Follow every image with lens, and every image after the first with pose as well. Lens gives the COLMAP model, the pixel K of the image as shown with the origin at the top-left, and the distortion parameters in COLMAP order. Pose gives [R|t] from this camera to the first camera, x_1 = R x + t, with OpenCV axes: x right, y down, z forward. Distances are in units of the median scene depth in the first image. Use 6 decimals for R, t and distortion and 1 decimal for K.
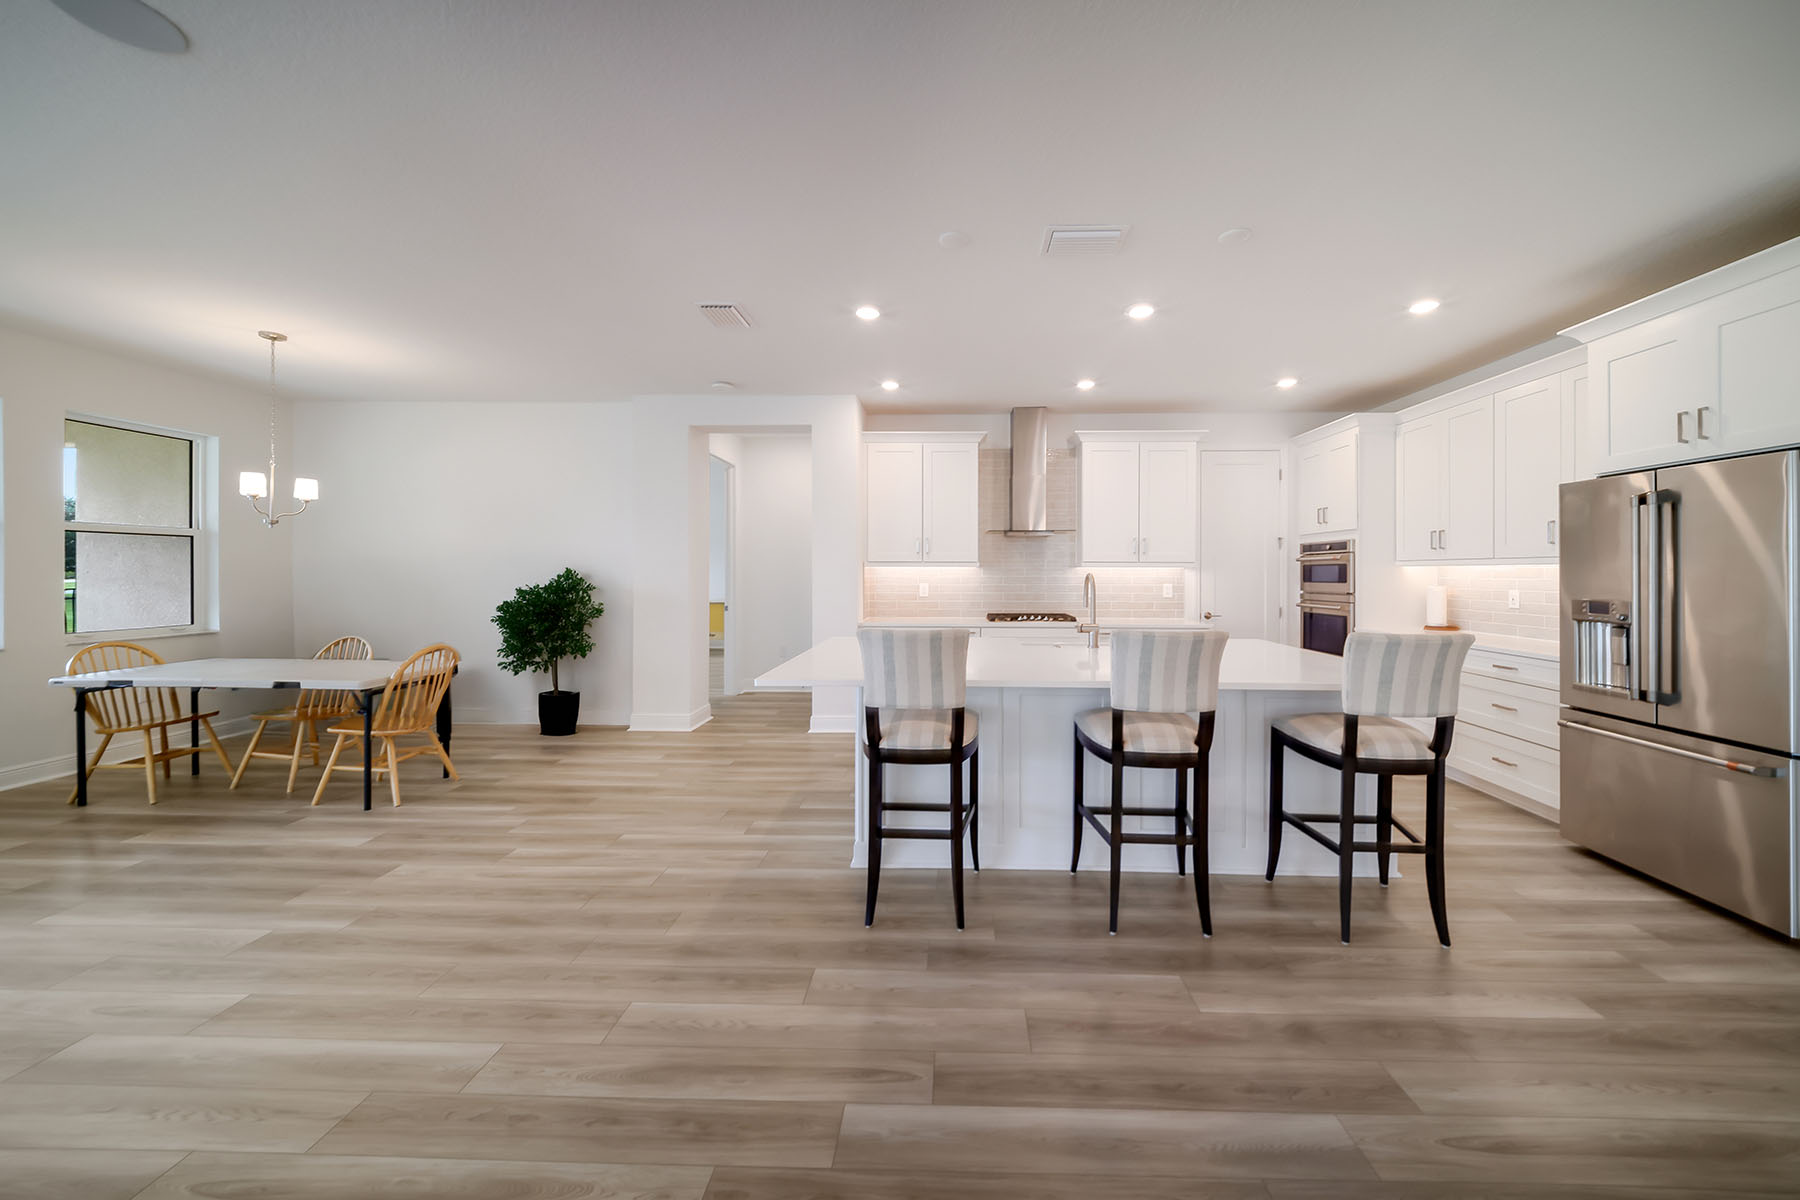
lens RADIAL K [[645.7, 0, 893.5], [0, 645.7, 589.9], [0, 0, 1]] dist [-0.000210, -0.000199]
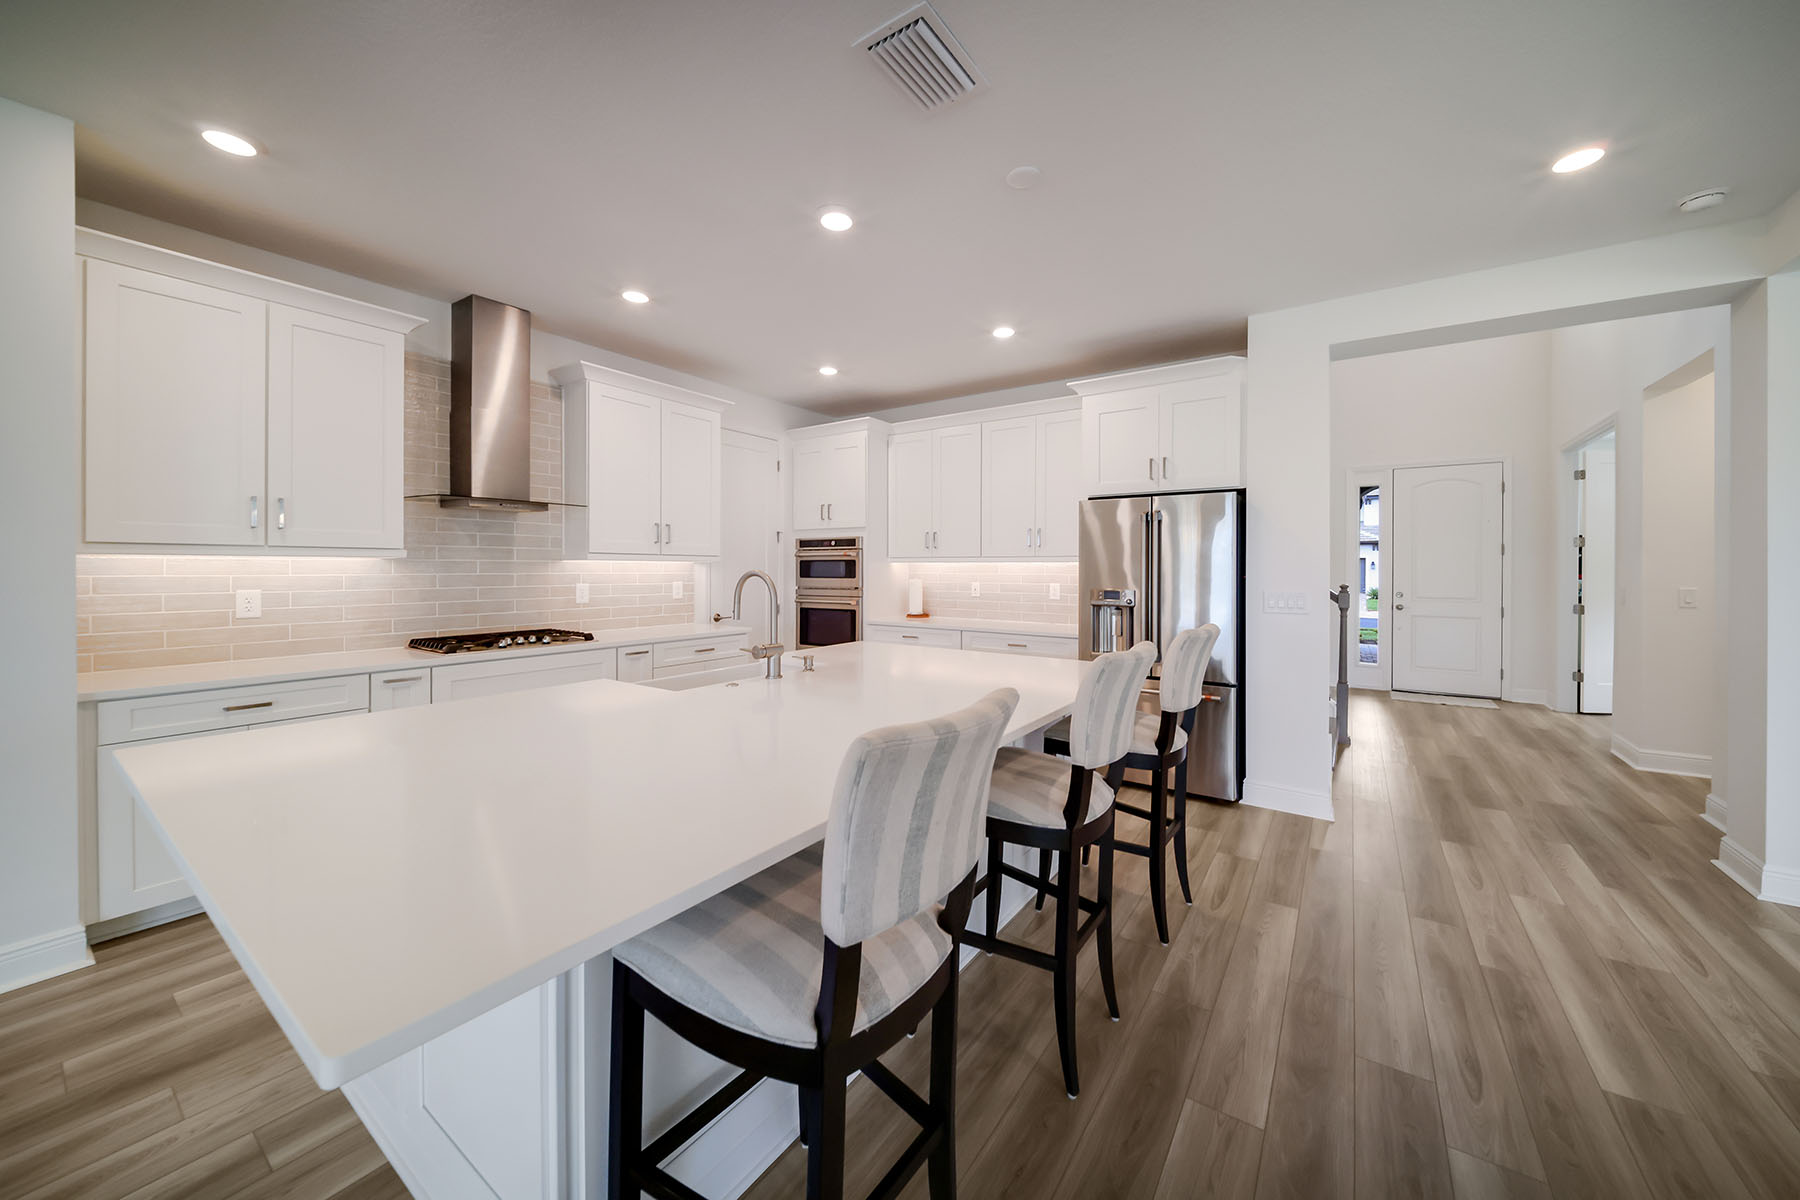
lens RADIAL K [[645.7, 0, 893.5], [0, 645.7, 589.9], [0, 0, 1]] dist [-0.000210, -0.000199]
pose [[0.493809, -0.030763, 0.869026, -0.160075], [0.021758, 0.999498, 0.023018, -0.013080], [-0.869298, 0.007542, 0.494231, 0.387362]]
